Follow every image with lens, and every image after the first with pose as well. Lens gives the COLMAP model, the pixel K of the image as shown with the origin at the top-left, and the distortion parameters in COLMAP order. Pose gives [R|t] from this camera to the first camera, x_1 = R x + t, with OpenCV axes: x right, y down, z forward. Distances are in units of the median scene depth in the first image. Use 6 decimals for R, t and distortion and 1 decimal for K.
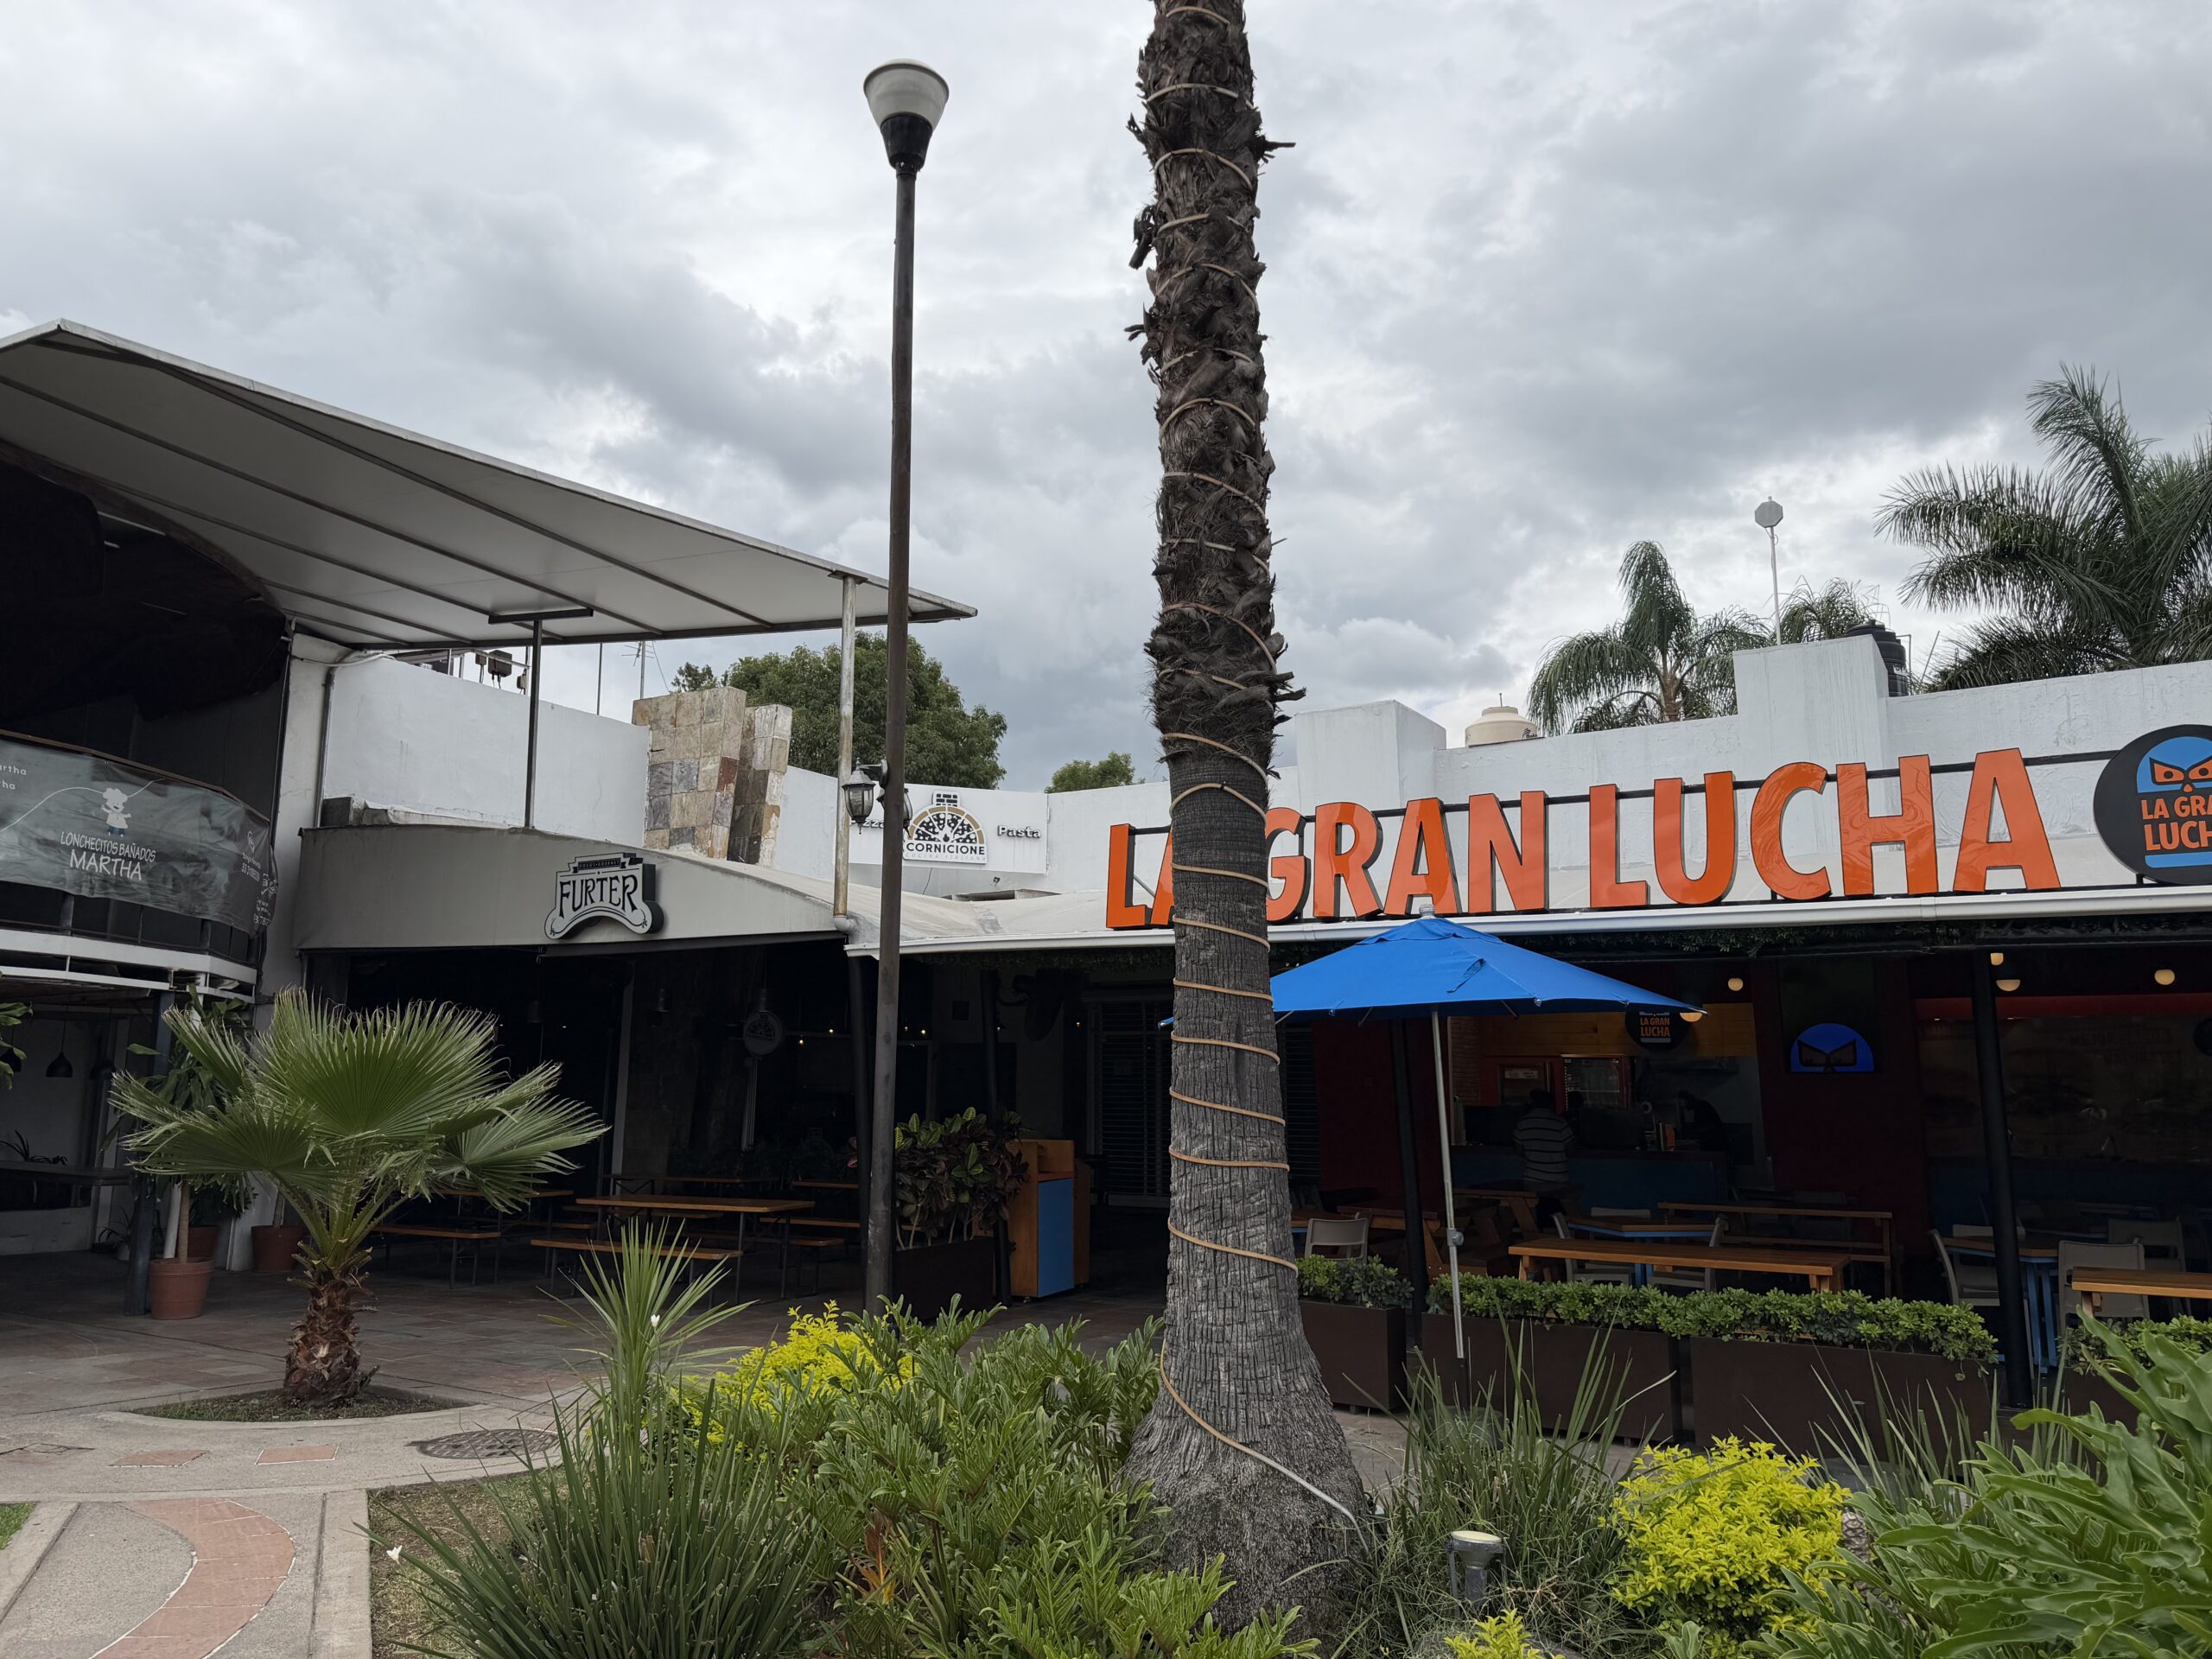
lens RADIAL K [[1572.5, 0, 1086.6], [0, 1572.5, 843.8], [0, 0, 1]] dist [0.061349, -0.066085]
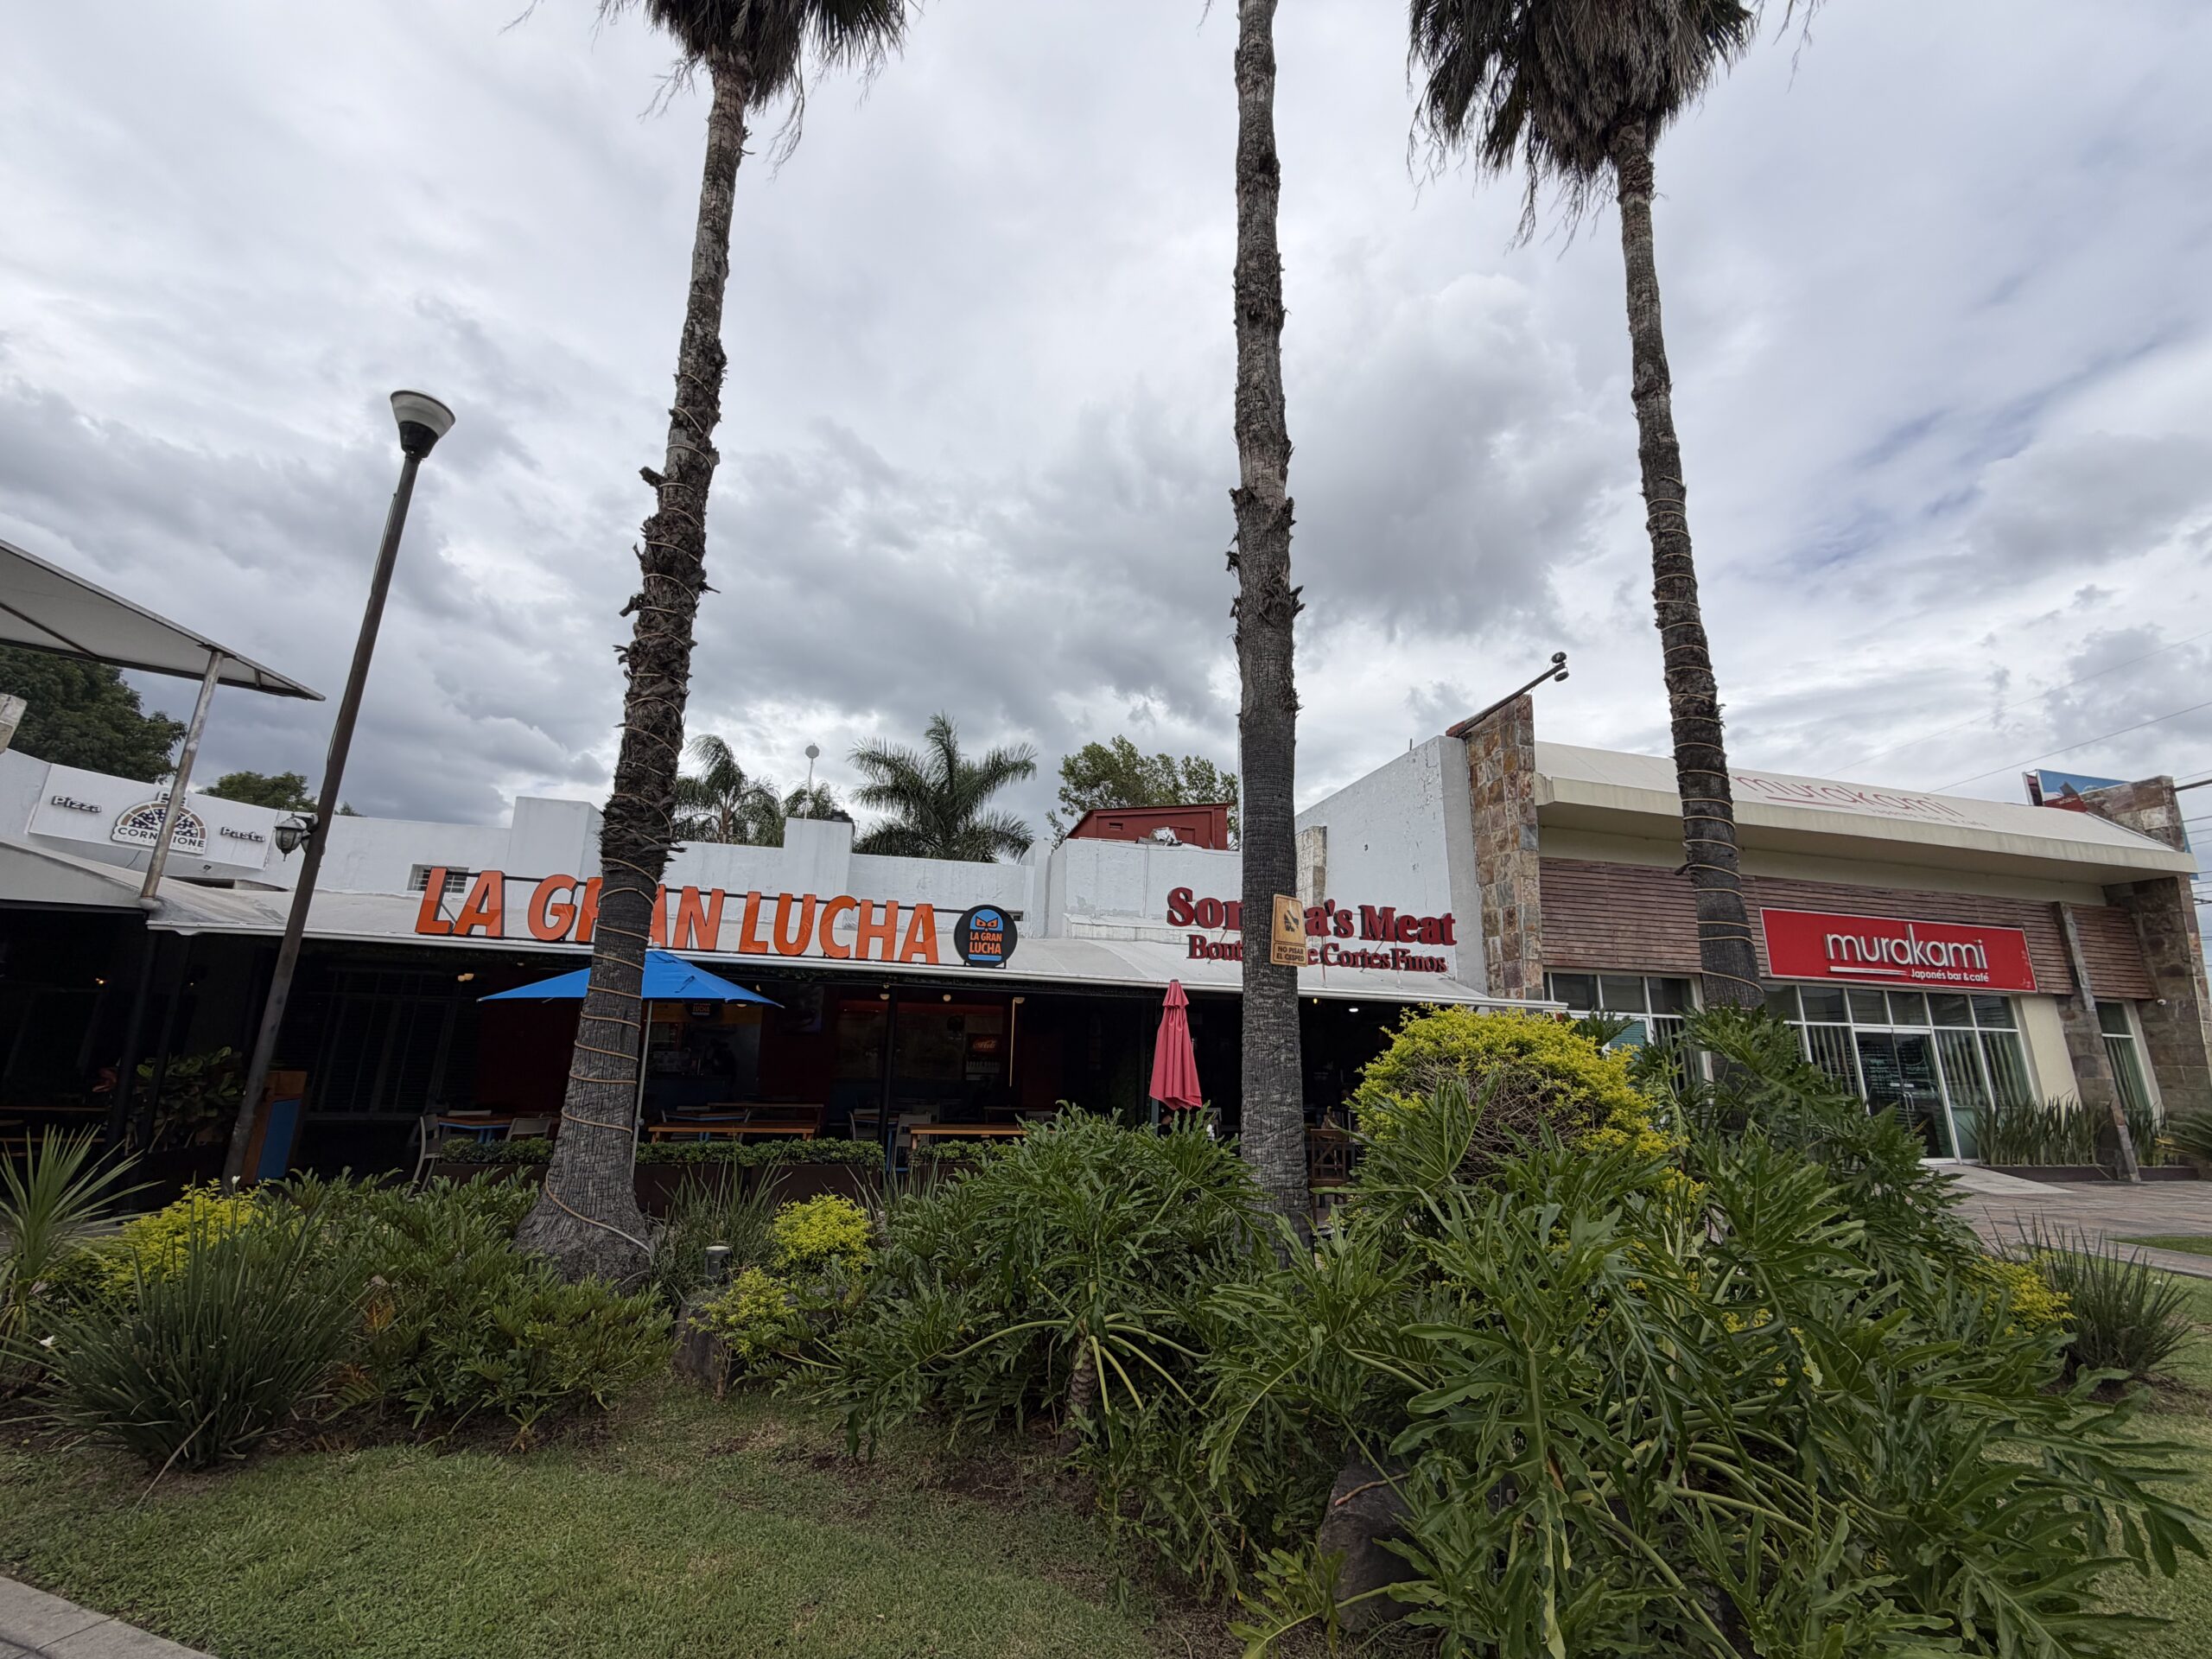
lens RADIAL K [[901.3, 0, 1105.0], [0, 901.3, 832.5], [0, 0, 1]] dist [0.001040, 0.000521]
pose [[0.695936, 0.184601, 0.693970, -0.179908], [-0.133119, 0.982808, -0.127937, -0.023712], [-0.705657, -0.003345, 0.708546, -0.137667]]
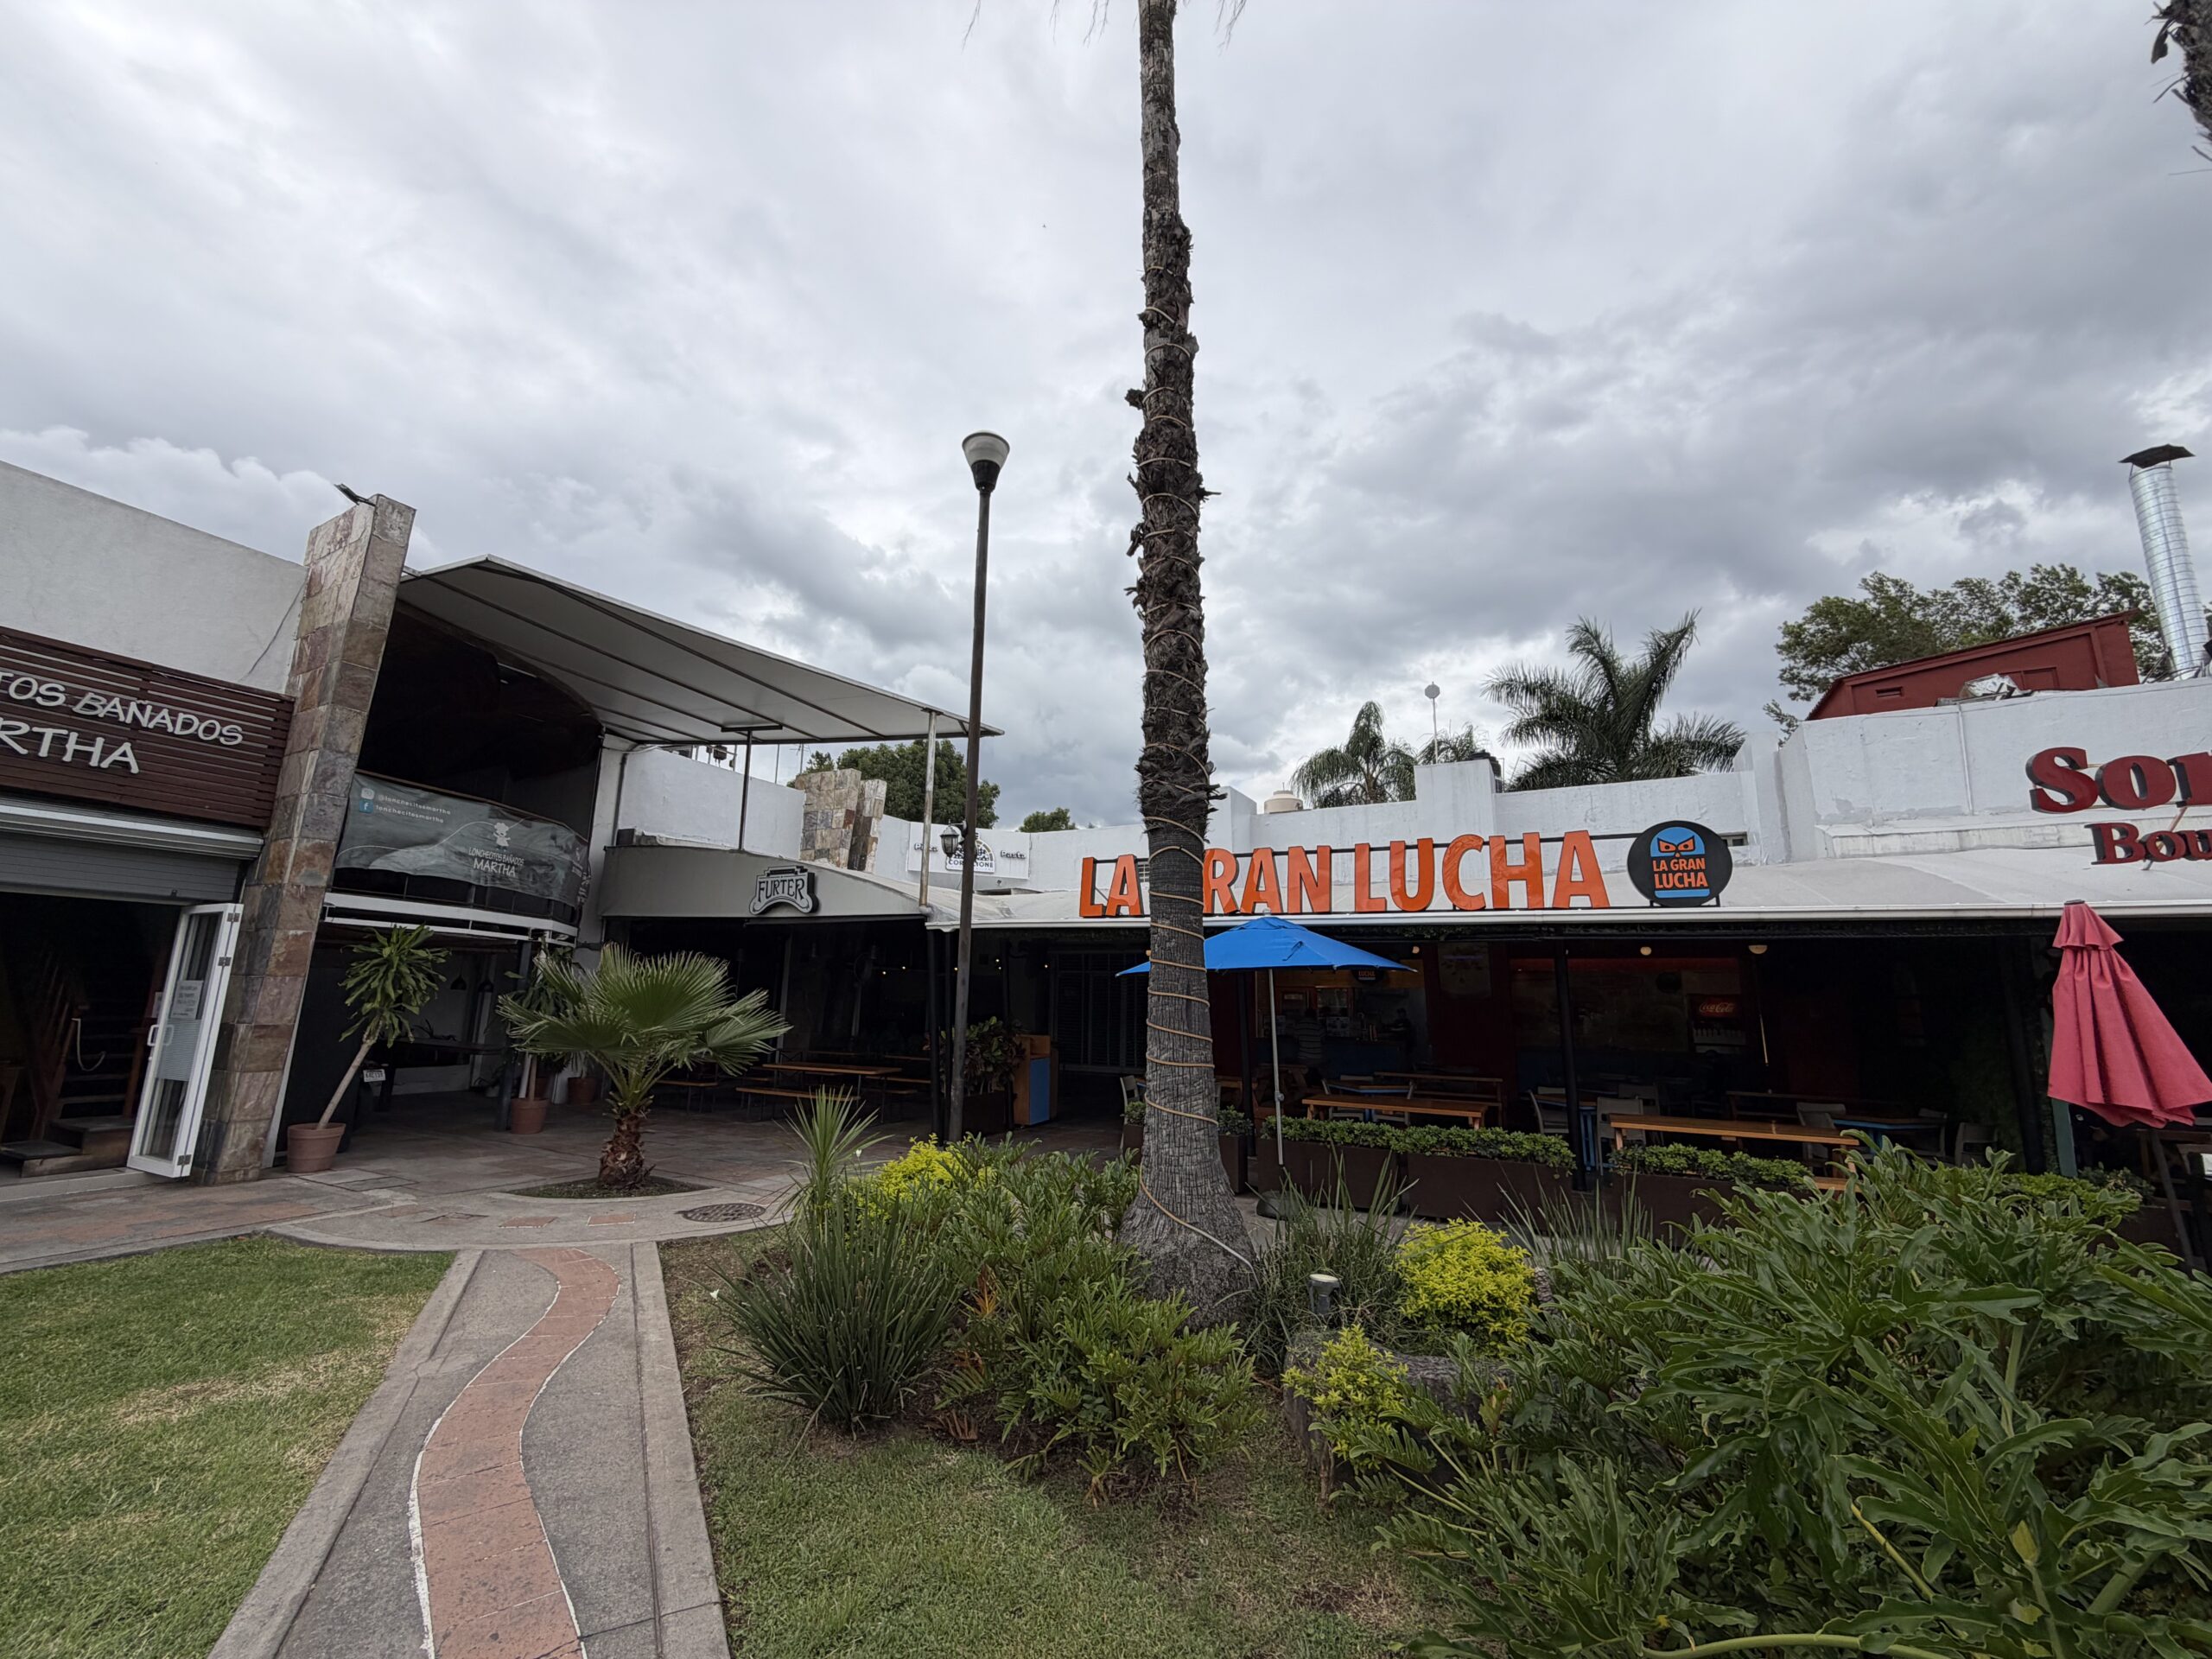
lens RADIAL K [[893.0, 0, 1087.1], [0, 893.0, 831.4], [0, 0, 1]] dist [0.001420, 0.000159]
pose [[0.998254, 0.023272, 0.054292, -0.042098], [-0.021618, 0.999290, -0.030857, -0.012747], [-0.054972, 0.029629, 0.998048, 0.002251]]
